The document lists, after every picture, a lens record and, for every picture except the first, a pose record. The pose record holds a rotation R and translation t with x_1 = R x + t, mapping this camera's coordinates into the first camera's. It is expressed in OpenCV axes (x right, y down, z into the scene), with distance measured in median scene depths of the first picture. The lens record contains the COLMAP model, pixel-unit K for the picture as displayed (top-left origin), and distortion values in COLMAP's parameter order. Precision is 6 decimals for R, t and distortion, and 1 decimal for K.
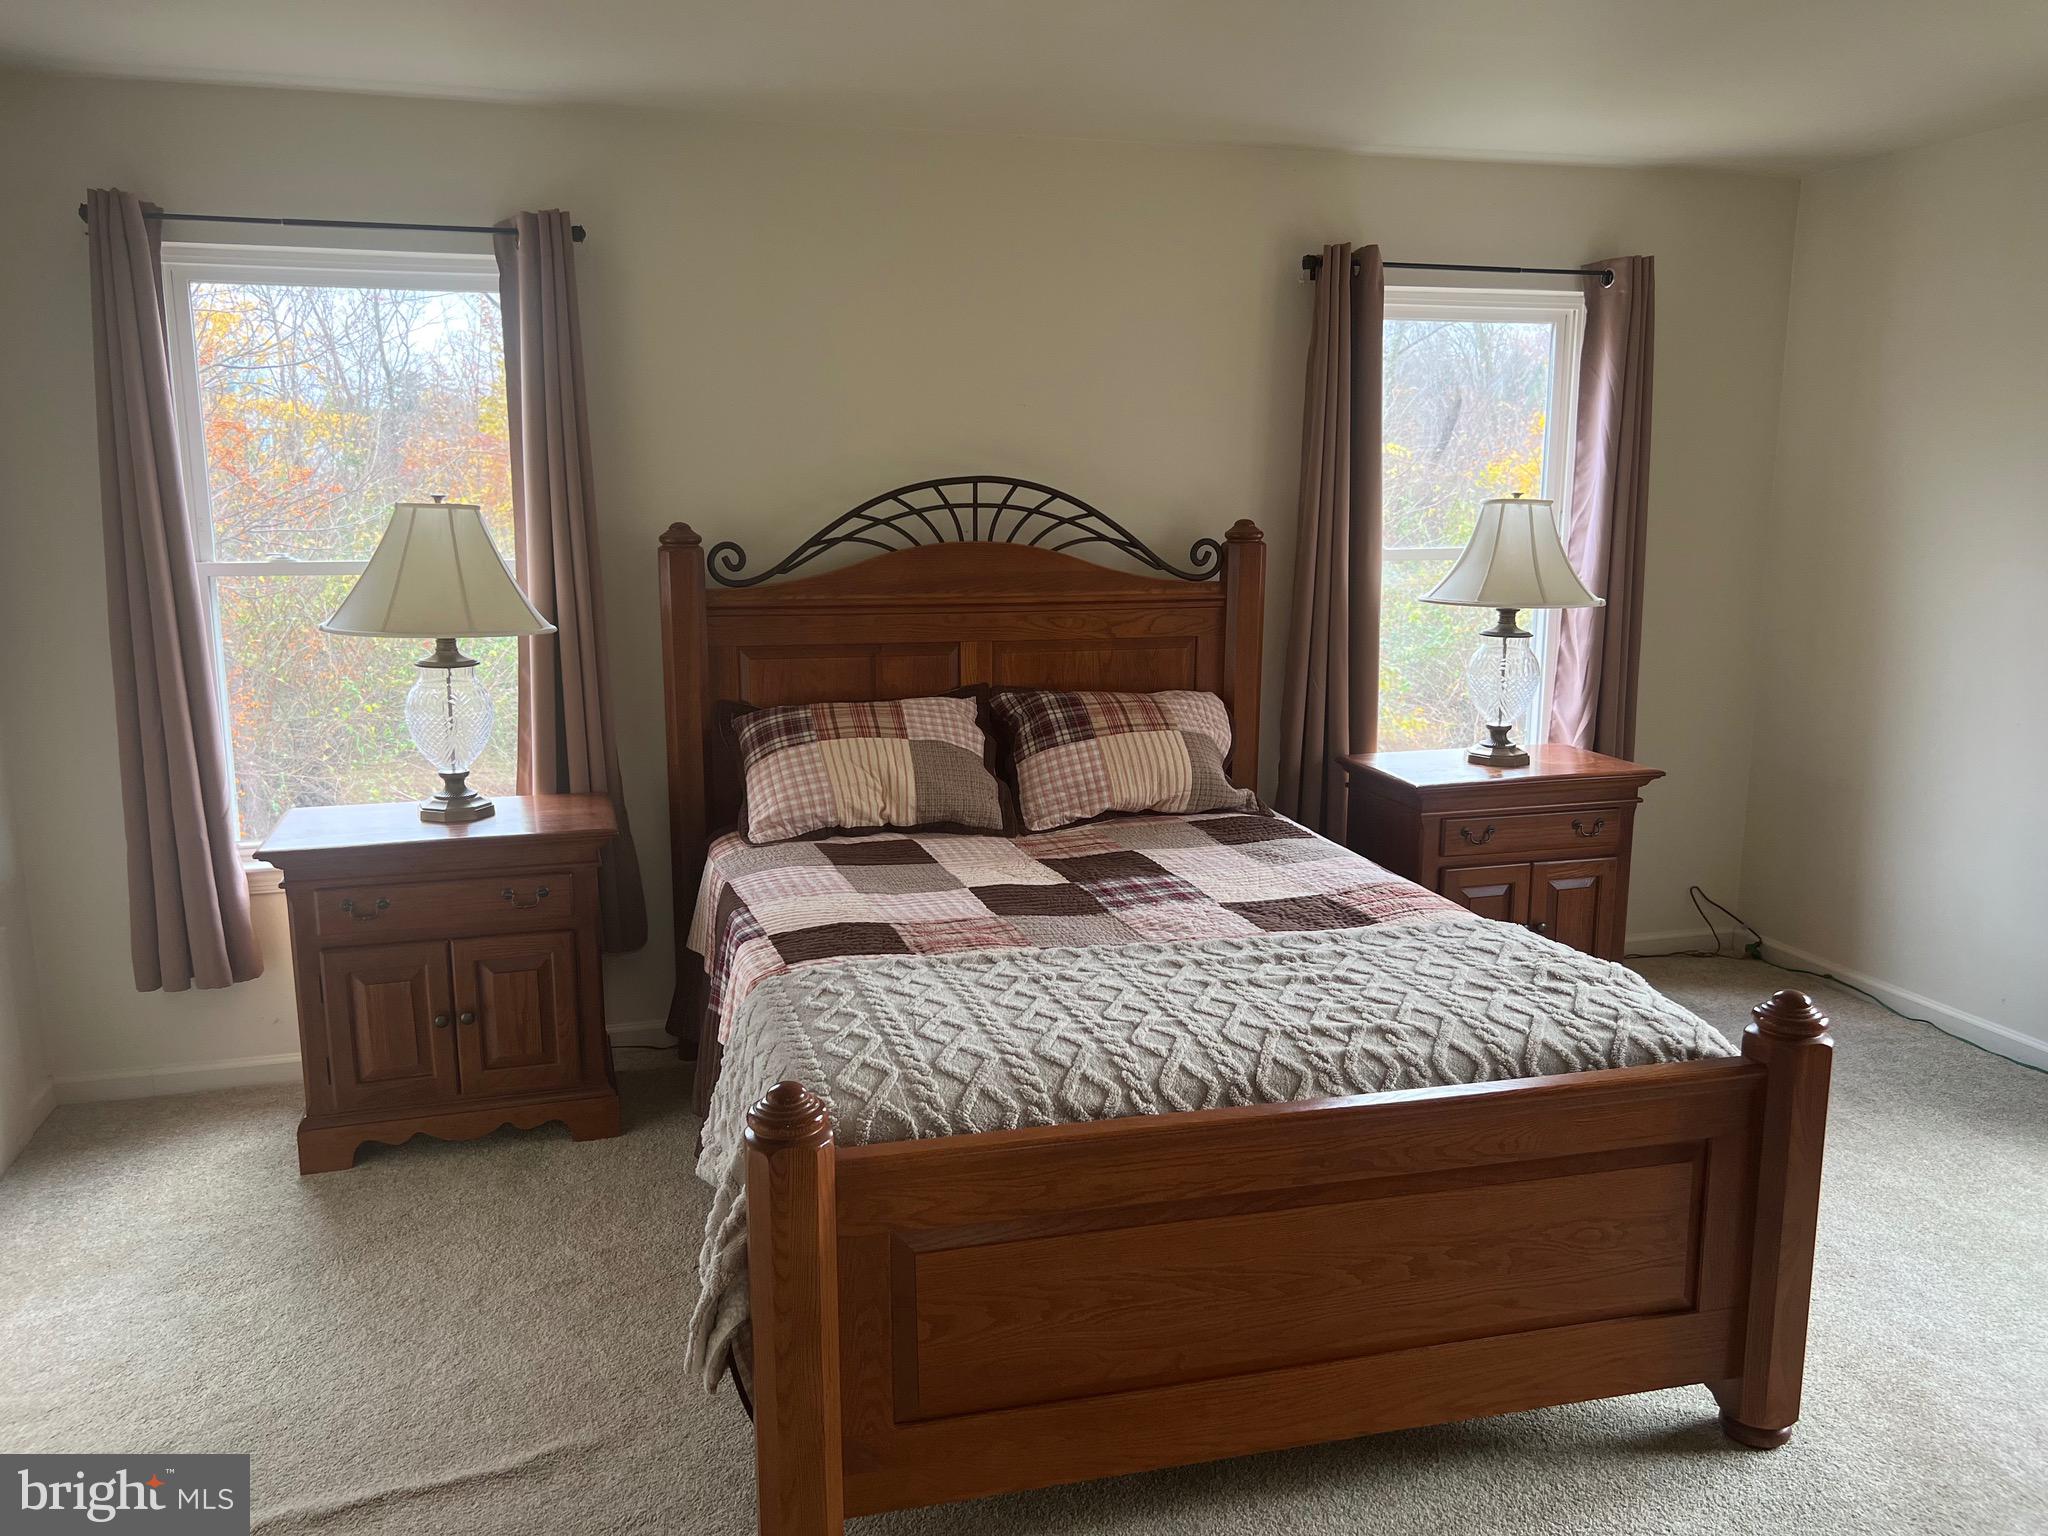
lens RADIAL K [[1551.5, 0, 1039.7], [0, 1551.5, 779.9], [0, 0, 1]] dist [0.090535, -0.123737]
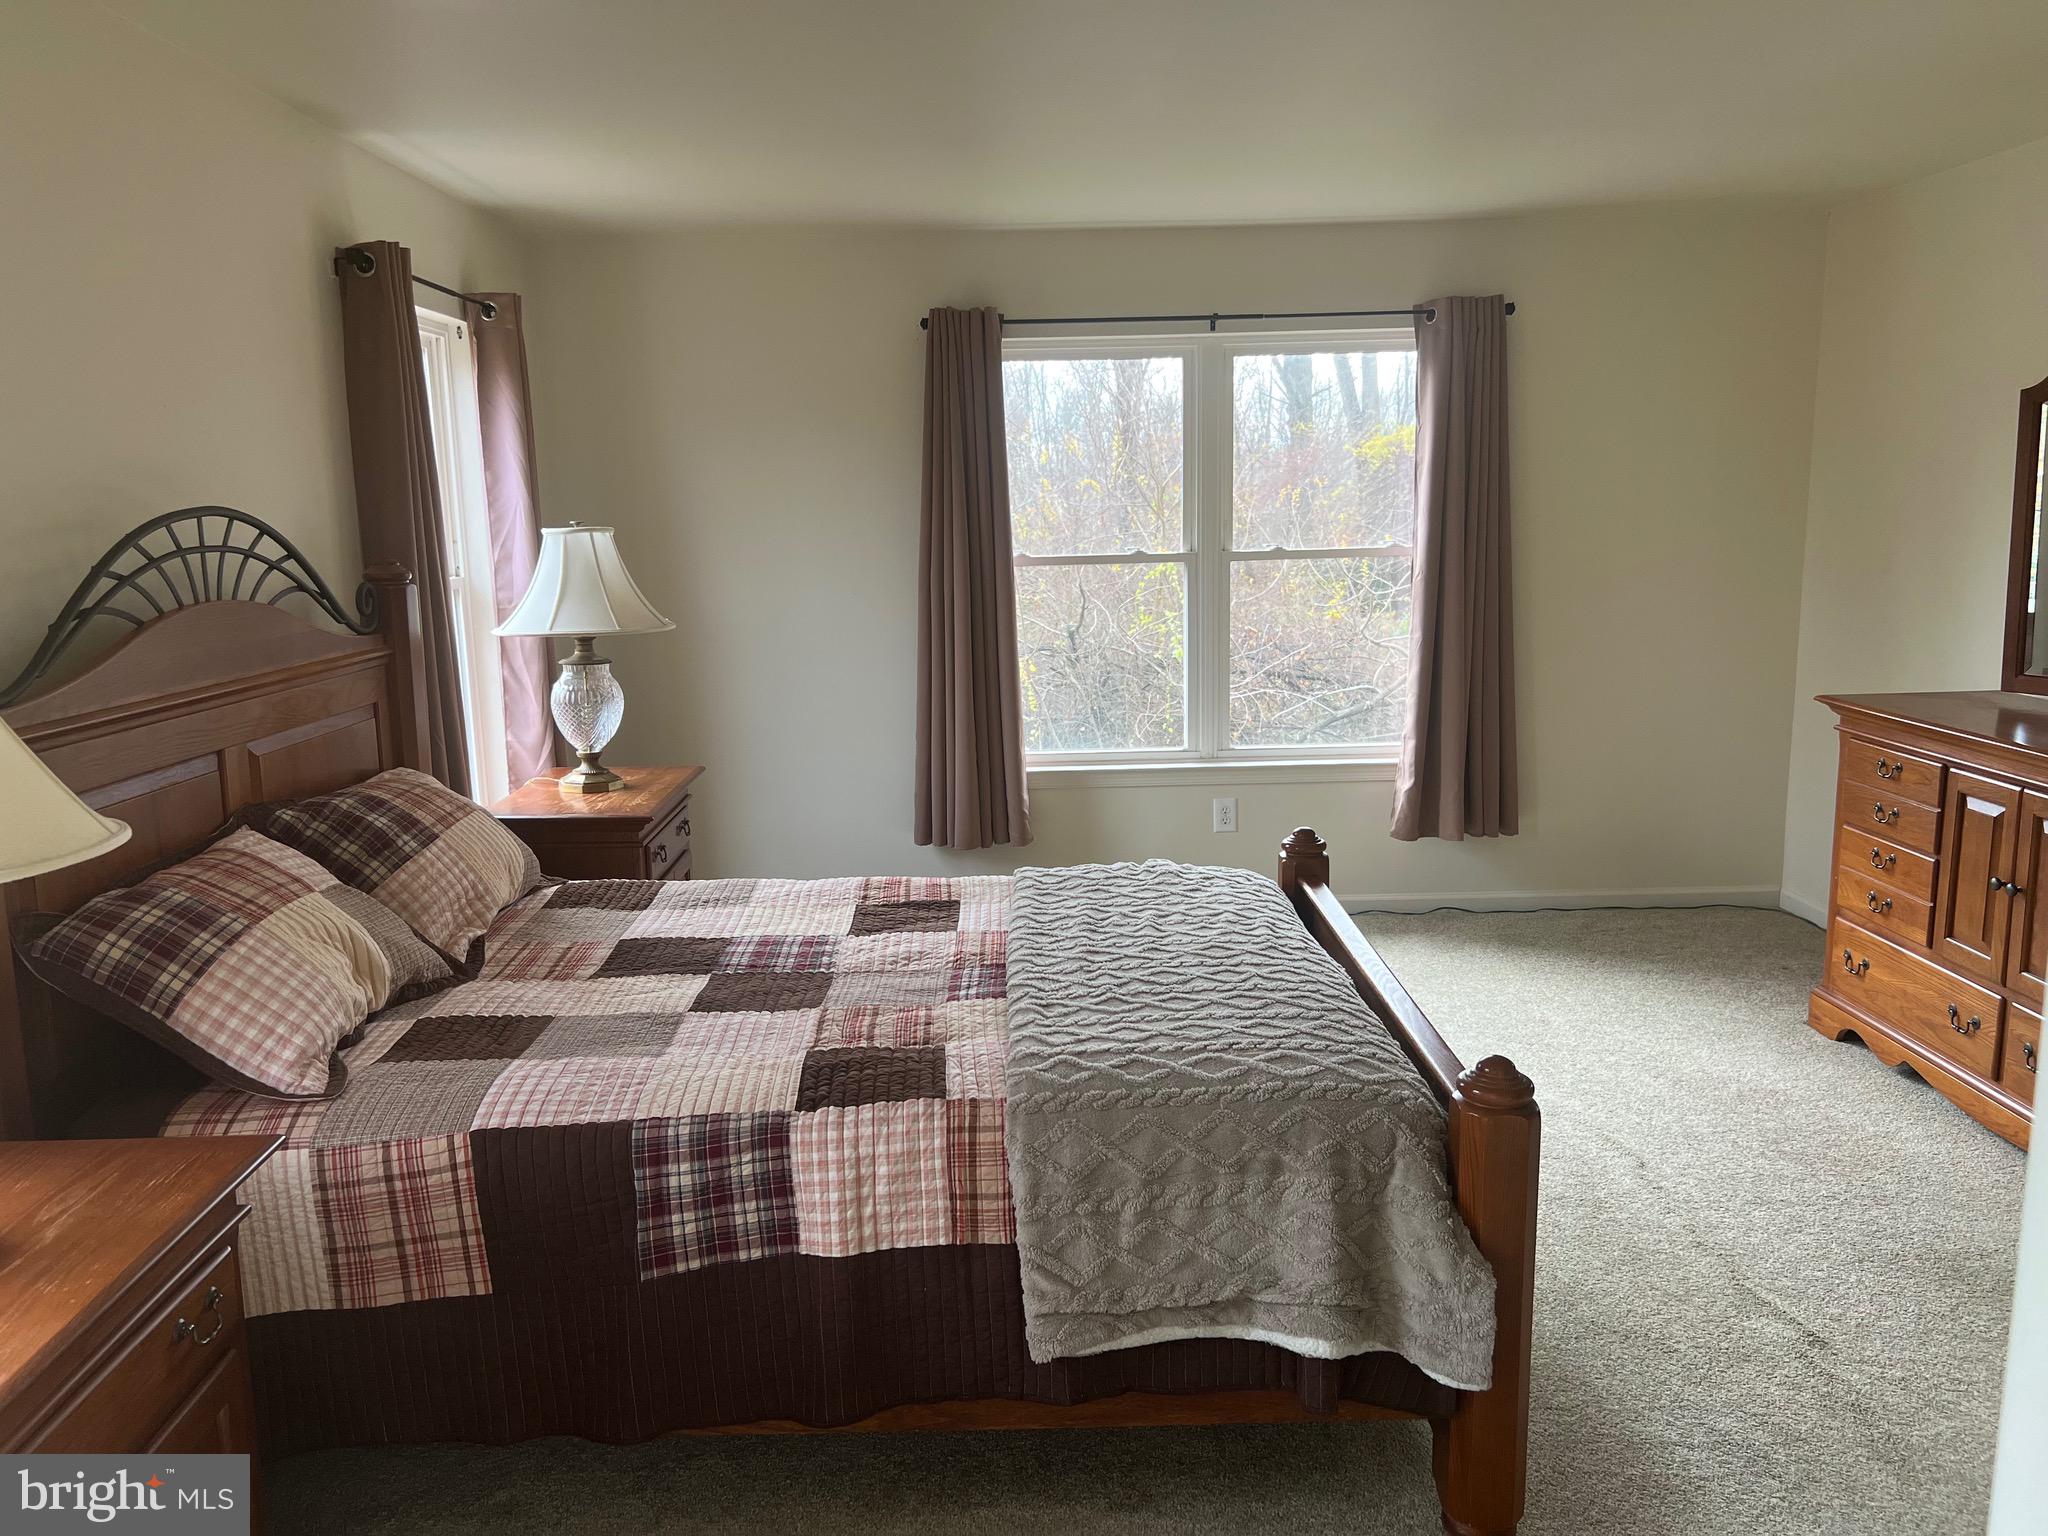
lens RADIAL K [[1547.7, 0, 1030.4], [0, 1547.7, 721.5], [0, 0, 1]] dist [0.090607, -0.121091]
pose [[0.269503, -0.144393, 0.952113, -0.705357], [0.200097, 0.975513, 0.091302, -0.108448], [-0.941982, 0.165908, 0.291796, 0.547272]]
